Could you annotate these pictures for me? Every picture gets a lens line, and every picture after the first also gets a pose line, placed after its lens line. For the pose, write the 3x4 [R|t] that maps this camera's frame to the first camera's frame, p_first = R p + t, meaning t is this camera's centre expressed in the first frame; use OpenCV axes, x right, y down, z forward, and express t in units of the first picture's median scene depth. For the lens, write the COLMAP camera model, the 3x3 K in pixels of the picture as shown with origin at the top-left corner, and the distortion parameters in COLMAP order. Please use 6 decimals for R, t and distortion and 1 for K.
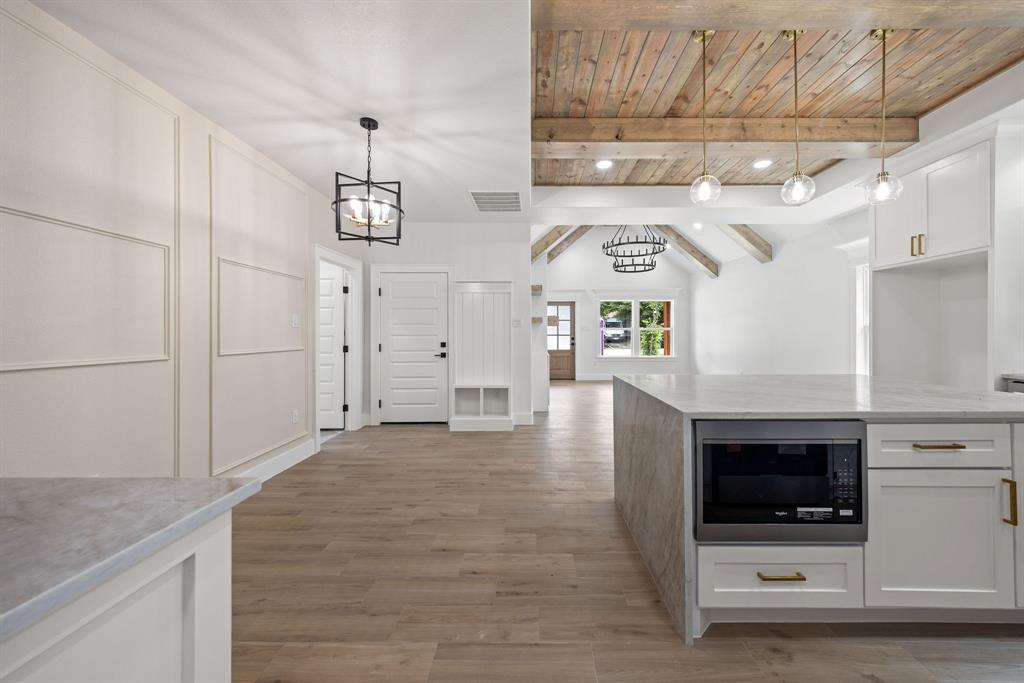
lens RADIAL K [[372.4, 0, 530.6], [0, 372.4, 332.2], [0, 0, 1]] dist [-0.000753, -0.000492]
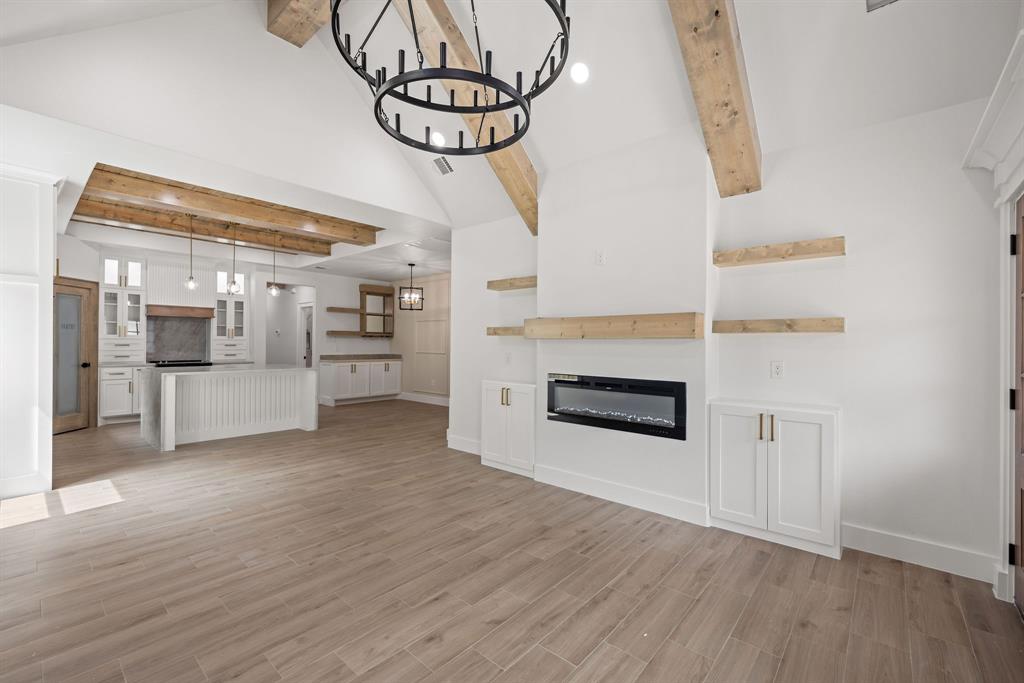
lens RADIAL K [[427.2, 0, 504.8], [0, 427.2, 341.5], [0, 0, 1]] dist [0.001411, -0.001000]
pose [[-0.661422, -0.006917, -0.749982, 1.108150], [-0.005868, 0.999975, -0.004047, -0.017836], [0.749991, 0.001724, -0.661446, 2.834128]]
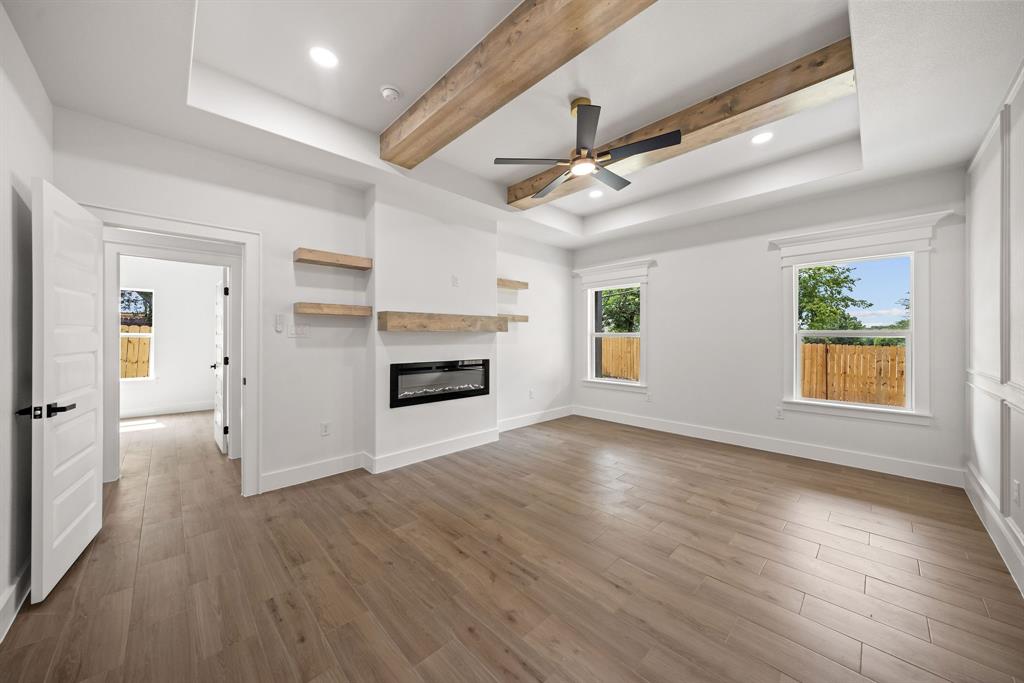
lens RADIAL K [[349.0, 0, 512.3], [0, 349.0, 343.1], [0, 0, 1]] dist [-0.004190, -0.000212]
pose [[0.695701, -0.001220, -0.718331, 1.102220], [0.007684, 0.999954, 0.005744, 0.001973], [0.718291, -0.009516, 0.695678, 1.646188]]
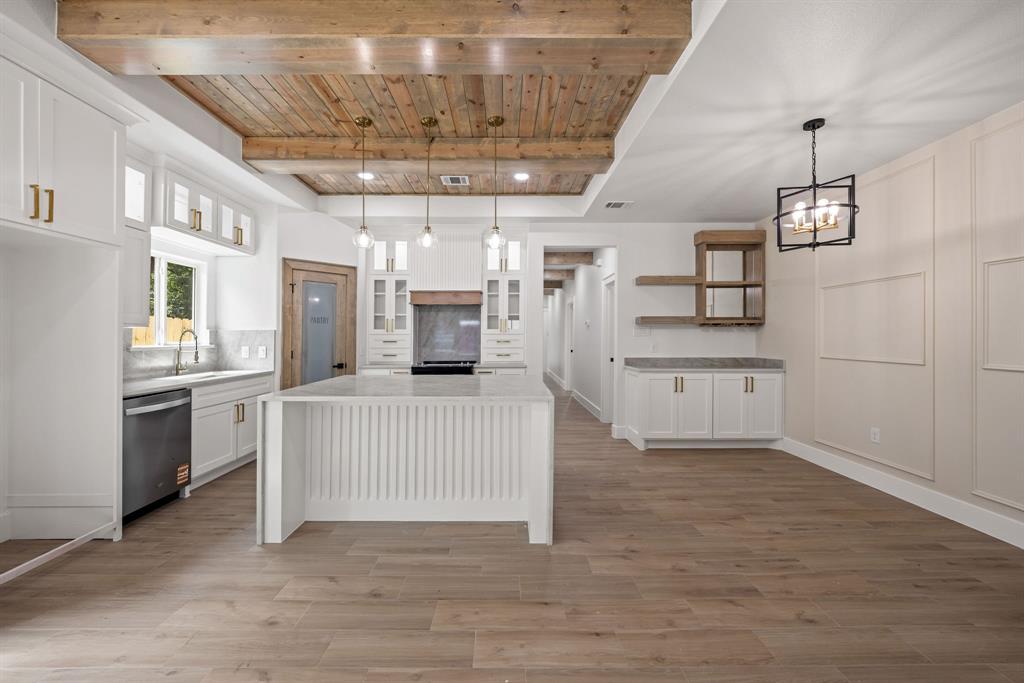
lens RADIAL K [[399.9, 0, 510.0], [0, 399.9, 336.6], [0, 0, 1]] dist [-0.005061, -0.000071]
pose [[-0.999853, 0.001380, -0.017072, 0.295047], [0.001403, 0.999998, -0.001313, -0.015548], [0.017070, -0.001337, -0.999853, 1.655767]]
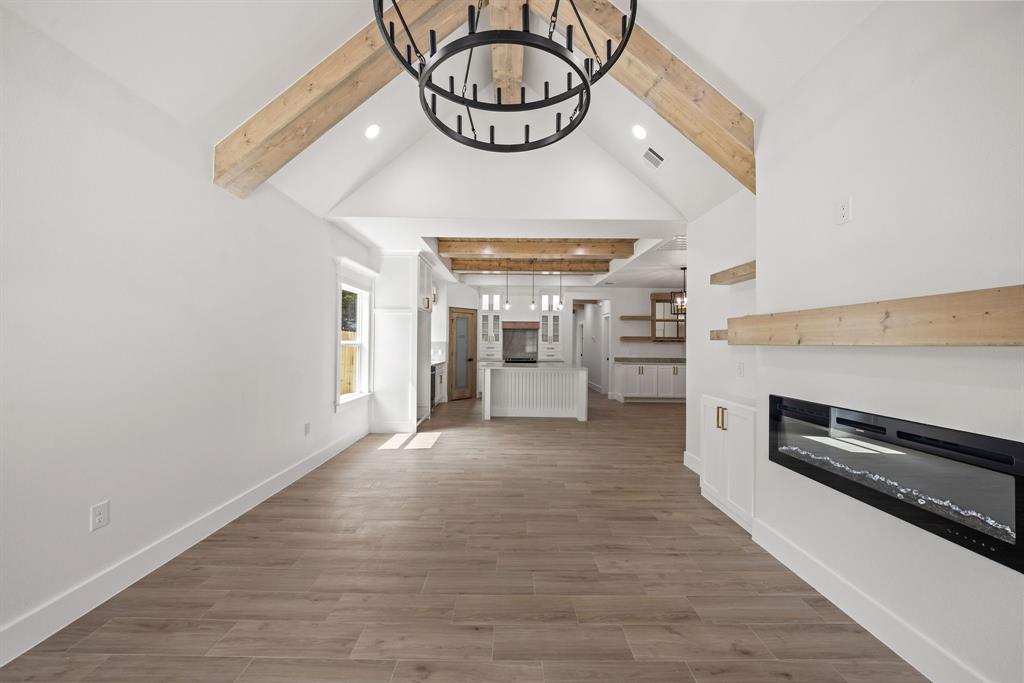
lens RADIAL K [[365.9, 0, 514.4], [0, 365.9, 335.0], [0, 0, 1]] dist [0.010507, 0.000011]
pose [[-0.999788, -0.009019, -0.018530, 0.633787], [-0.008543, 0.999636, -0.025595, -0.026636], [0.018754, -0.025431, -0.999501, 2.875336]]
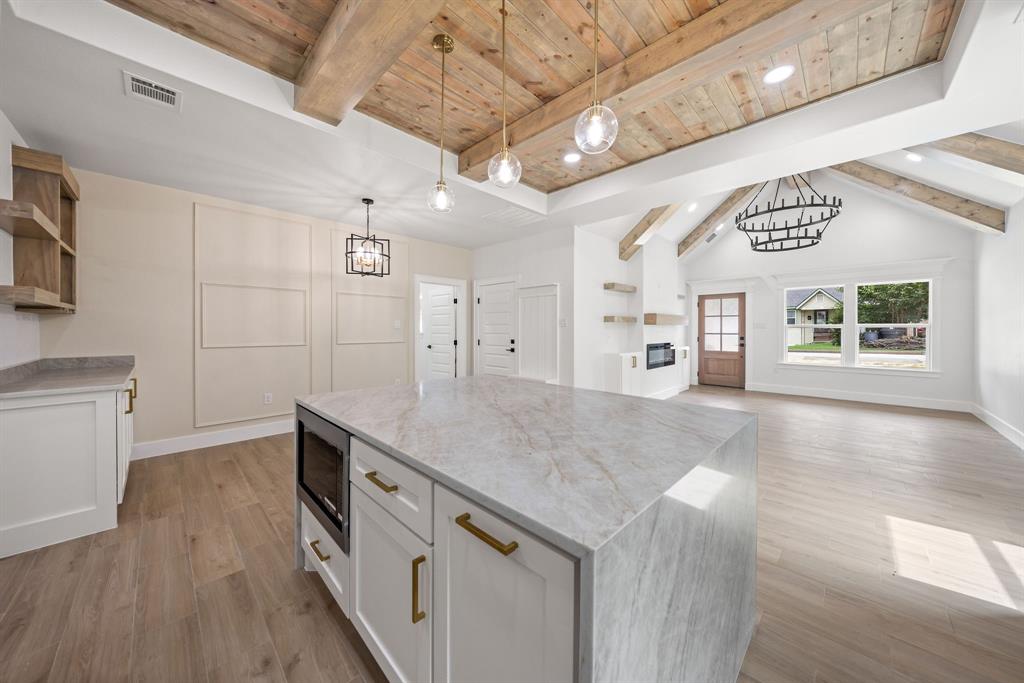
lens RADIAL K [[349.0, 0, 510.3], [0, 349.0, 330.5], [0, 0, 1]] dist [-0.004190, -0.000212]
pose [[0.713147, 0.006546, -0.700984, 0.863136], [-0.000707, 0.999963, 0.008619, -0.018335], [0.701014, -0.005651, 0.713125, 0.300222]]
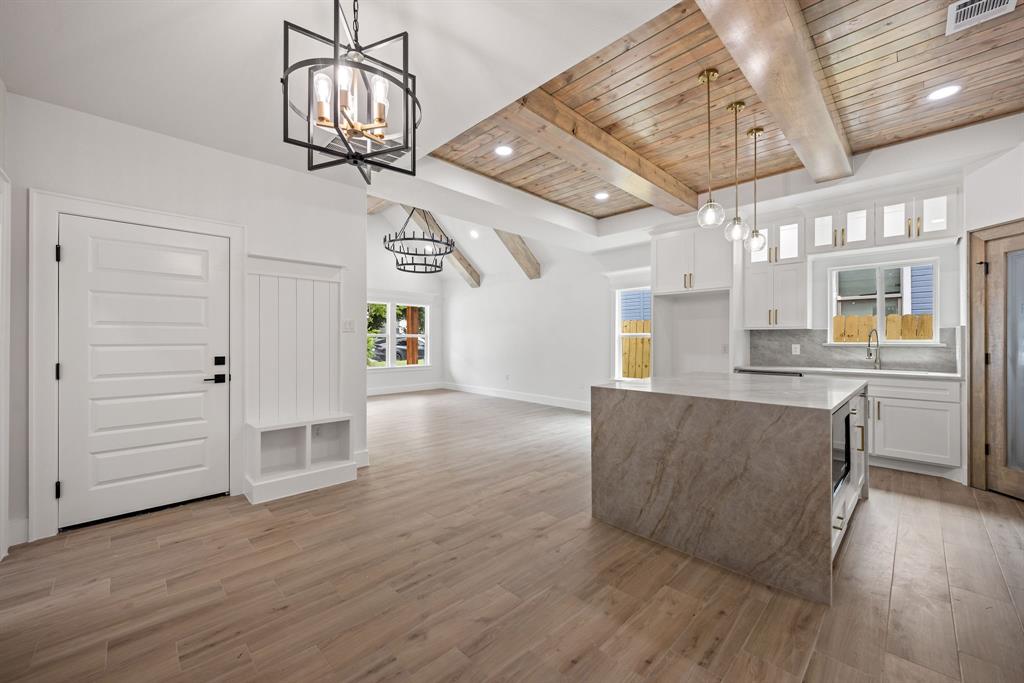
lens RADIAL K [[399.9, 0, 507.7], [0, 399.9, 338.9], [0, 0, 1]] dist [-0.005061, -0.000071]
pose [[0.715271, 0.002824, 0.698842, -0.552651], [-0.002327, 0.999996, -0.001659, -0.001543], [-0.698844, -0.000440, 0.715274, 0.376683]]
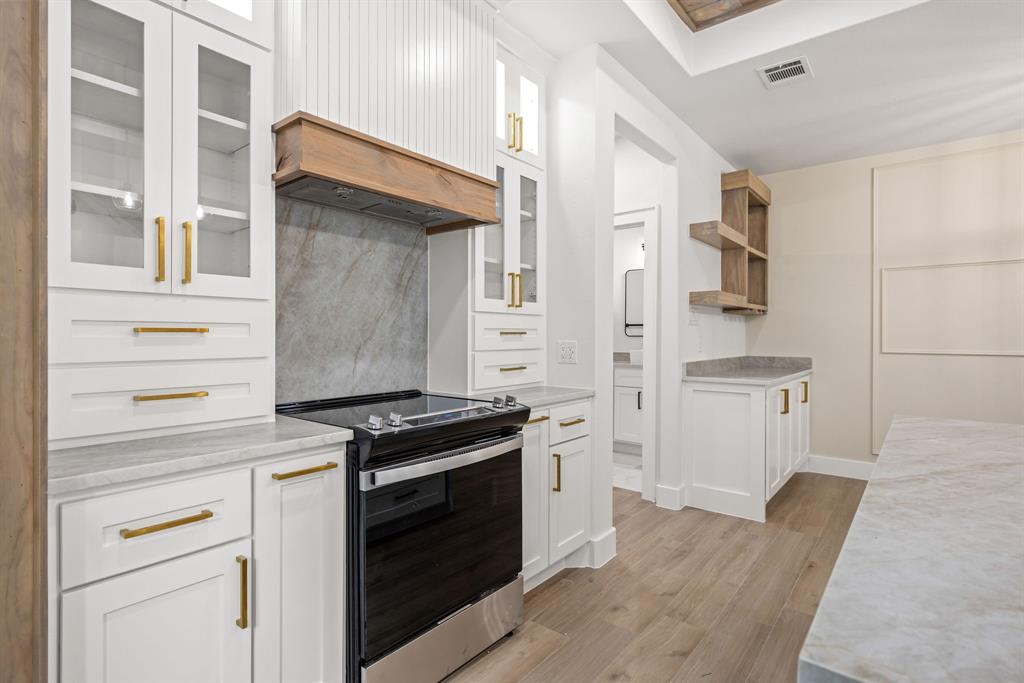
lens RADIAL K [[504.3, 0, 512.4], [0, 504.3, 339.2], [0, 0, 1]] dist [-0.001179, -0.001681]
pose [[-0.628729, 0.004126, -0.777614, 0.925138], [0.000364, 0.999987, 0.005012, 0.008542], [0.777625, 0.002869, -0.628722, 0.485868]]
